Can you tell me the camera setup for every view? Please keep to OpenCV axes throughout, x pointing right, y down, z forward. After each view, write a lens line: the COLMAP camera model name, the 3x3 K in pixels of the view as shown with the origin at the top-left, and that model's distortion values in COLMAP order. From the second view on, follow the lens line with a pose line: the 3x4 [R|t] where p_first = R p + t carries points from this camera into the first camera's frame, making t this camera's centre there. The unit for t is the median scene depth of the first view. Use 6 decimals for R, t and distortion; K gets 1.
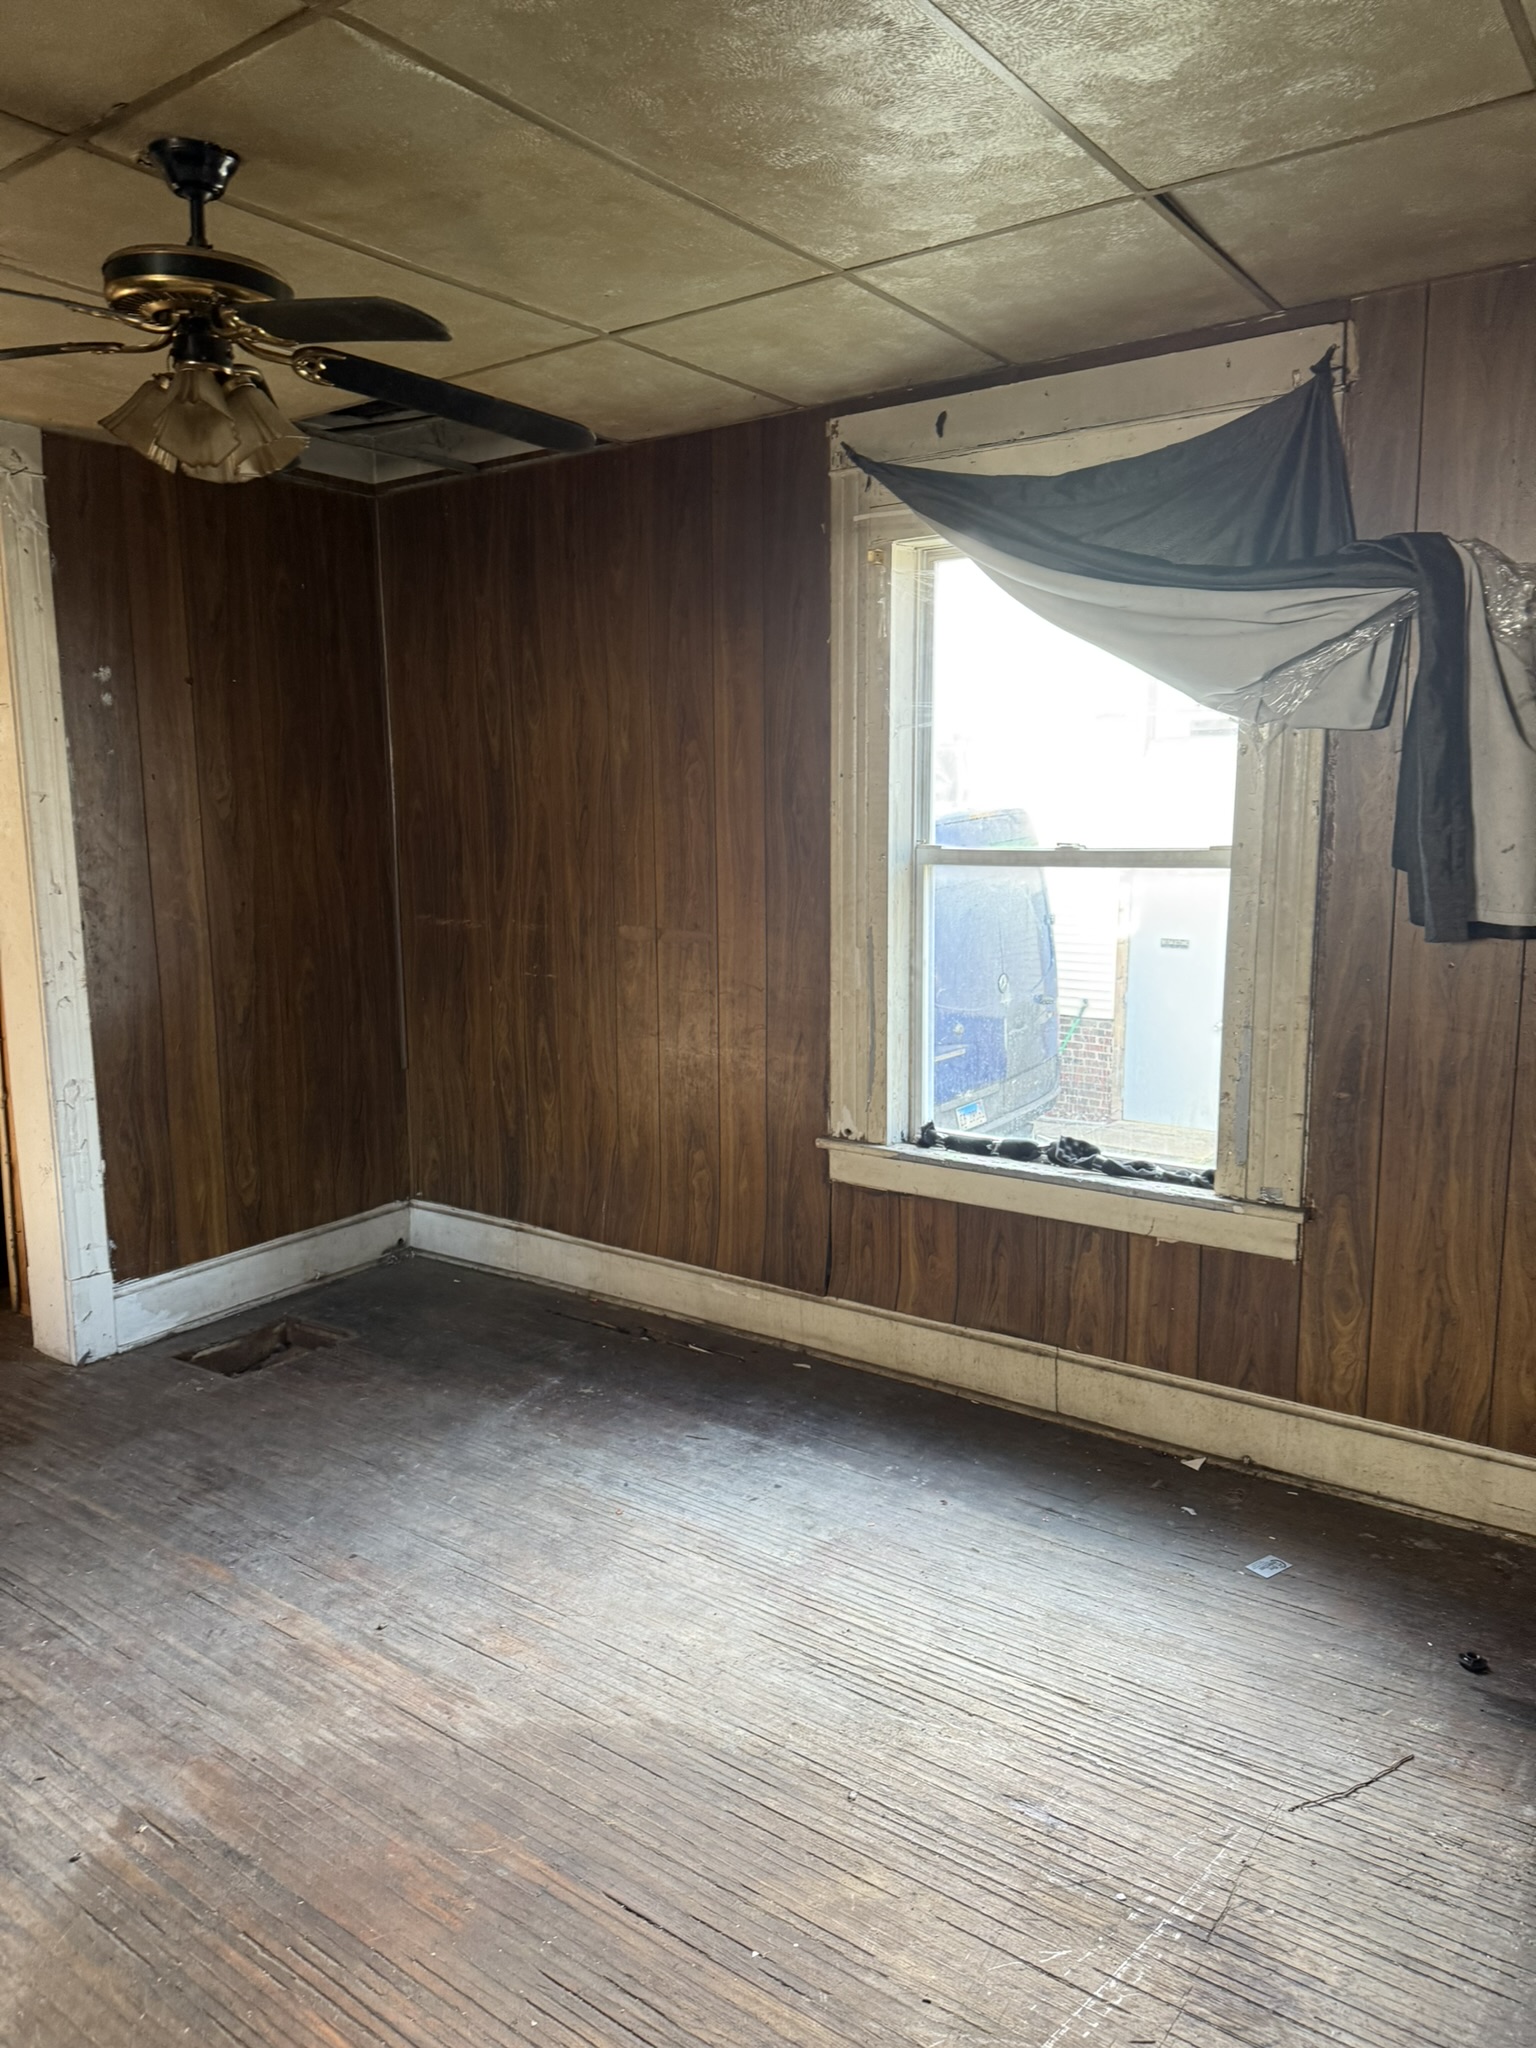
lens RADIAL K [[1450.1, 0, 725.3], [0, 1450.1, 1011.9], [0, 0, 1]] dist [0.052510, -0.016427]
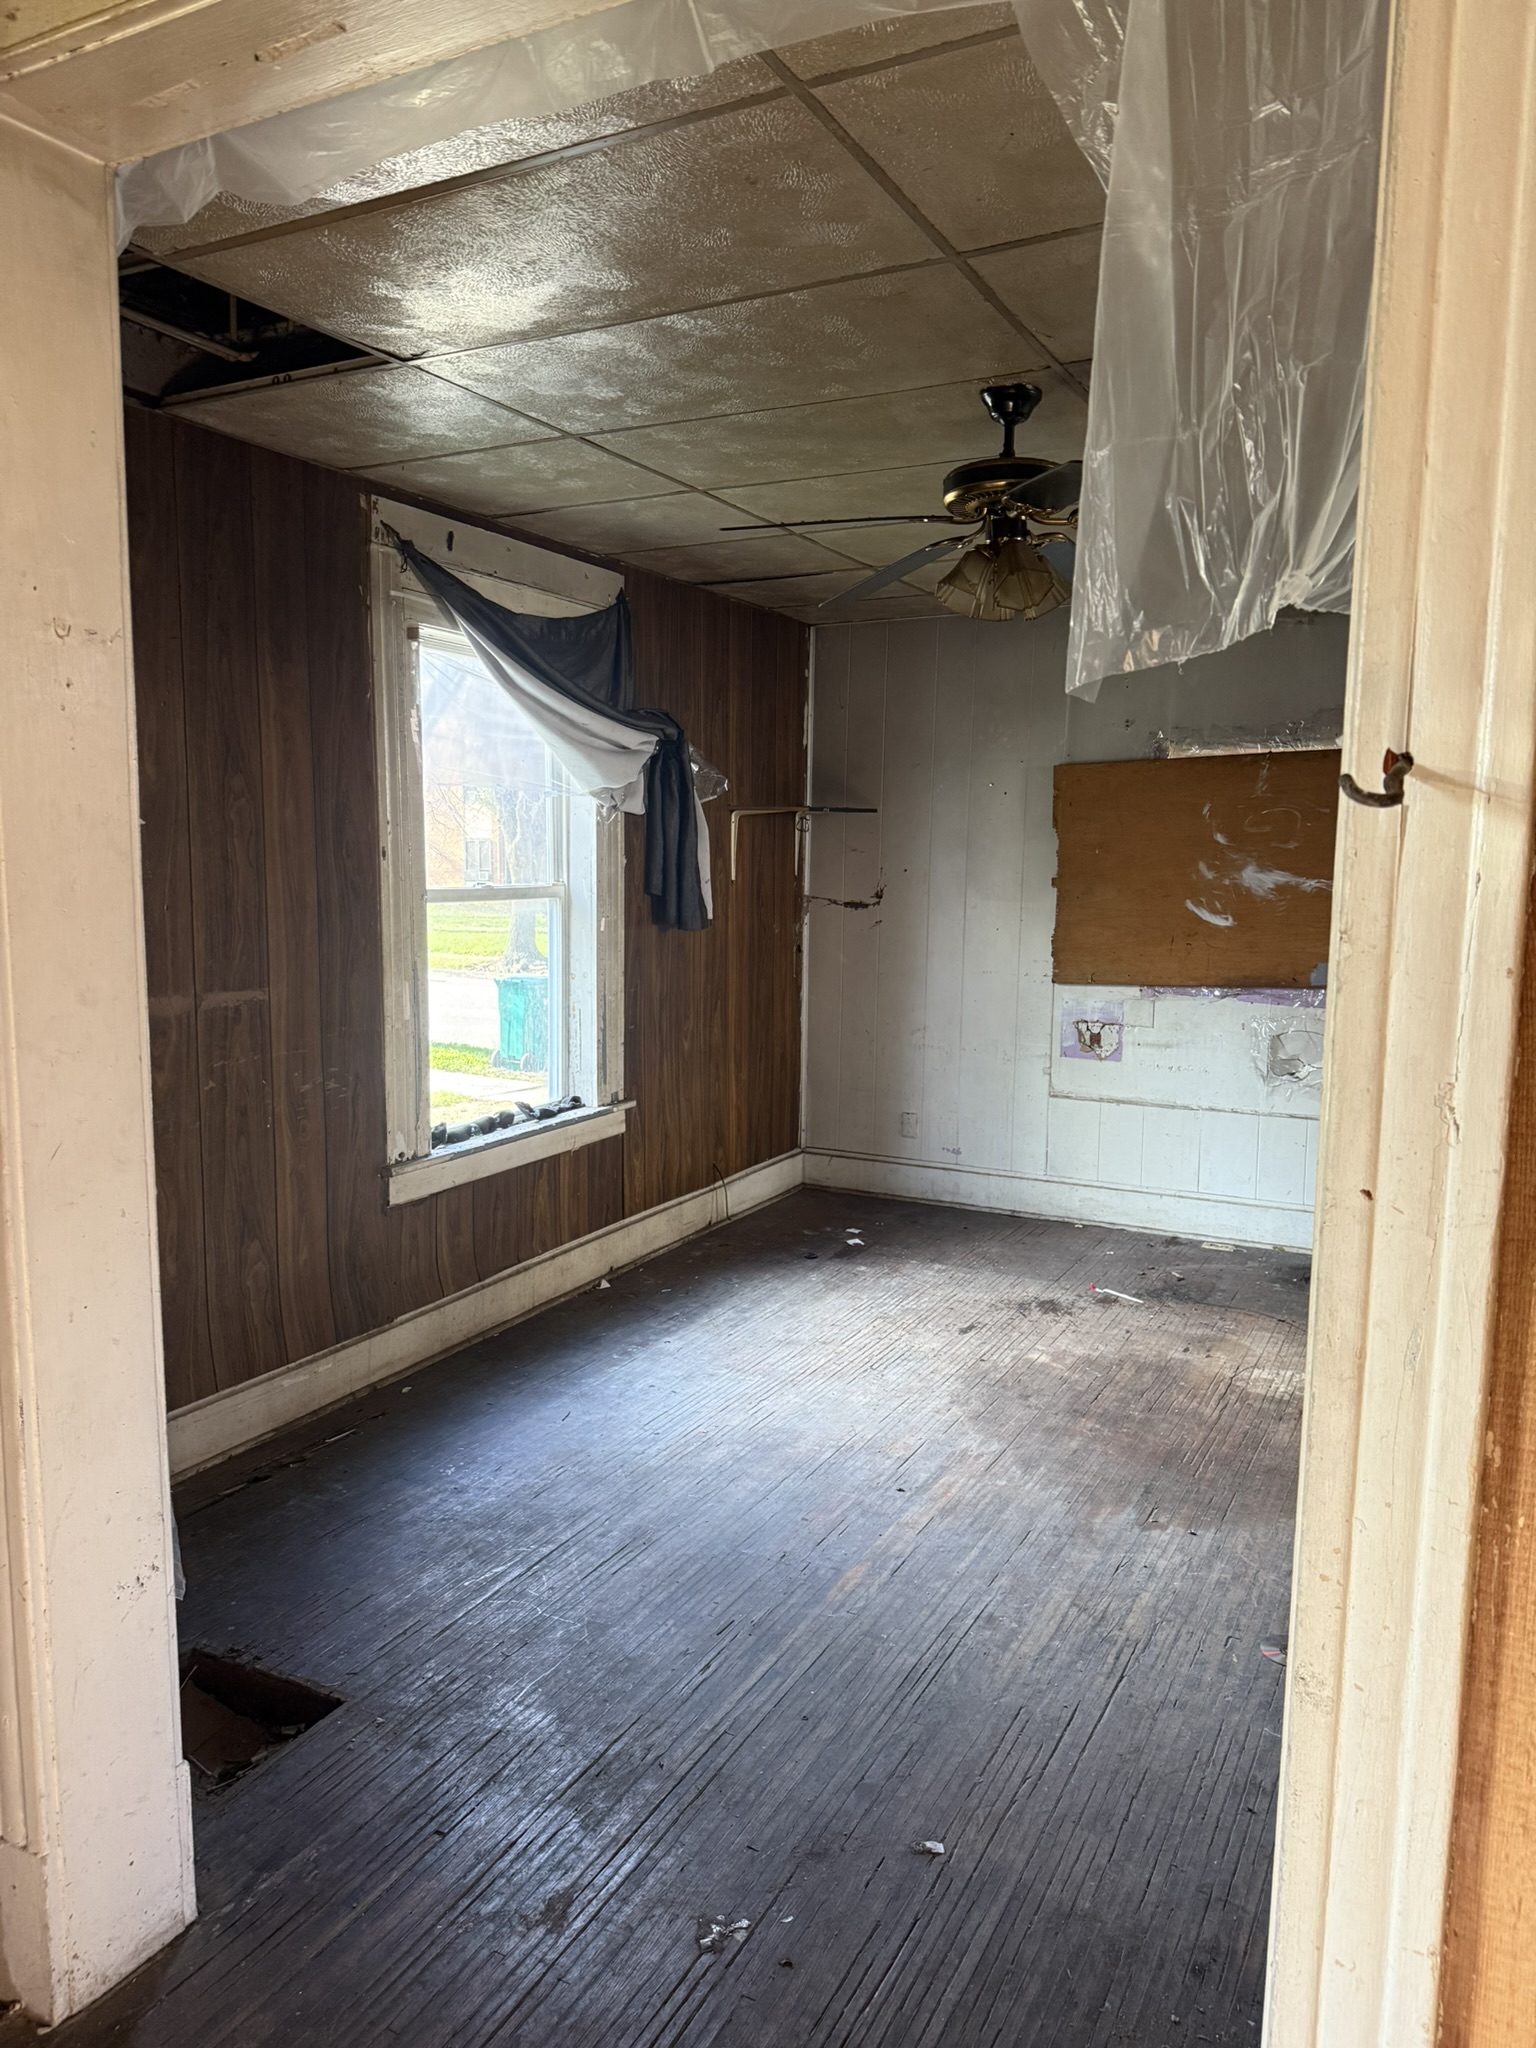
lens RADIAL K [[1450.1, 0, 743.8], [0, 1450.1, 1035.2], [0, 0, 1]] dist [0.052510, -0.016427]
pose [[-0.153187, -0.108175, 0.982259, -1.132624], [0.154341, 0.979173, 0.131906, -0.120784], [-0.976070, 0.171809, -0.133301, 0.994718]]
